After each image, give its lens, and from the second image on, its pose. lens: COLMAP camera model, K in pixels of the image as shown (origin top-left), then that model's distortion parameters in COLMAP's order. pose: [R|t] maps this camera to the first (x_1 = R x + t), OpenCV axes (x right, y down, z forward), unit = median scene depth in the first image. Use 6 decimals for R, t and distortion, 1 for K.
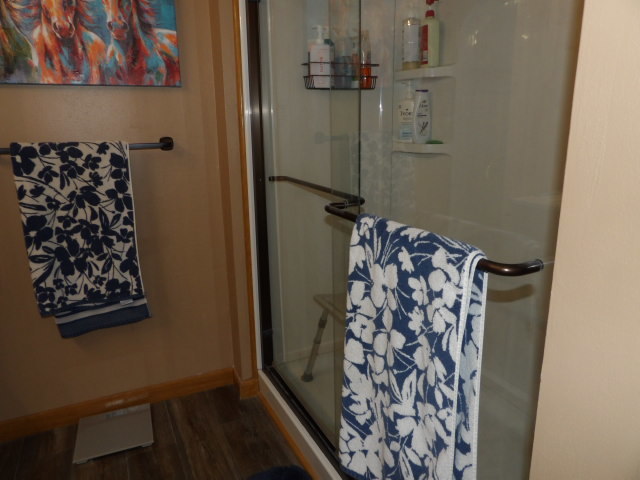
lens RADIAL K [[458.1, 0, 320.0], [0, 458.1, 240.0], [0, 0, 1]] dist [-0.033112, 0.035863]
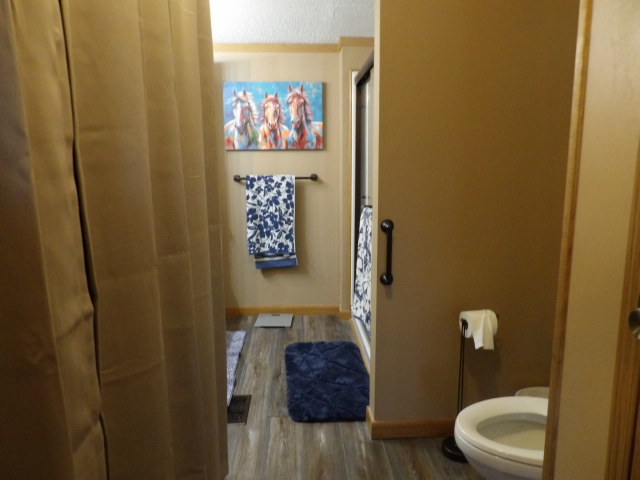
lens RADIAL K [[458.1, 0, 320.0], [0, 458.1, 240.0], [0, 0, 1]] dist [-0.033112, 0.035863]
pose [[0.919300, 0.080559, -0.385223, 0.516360], [-0.105445, 0.993457, -0.043880, 0.154925], [0.379168, 0.080959, 0.921780, -0.862565]]
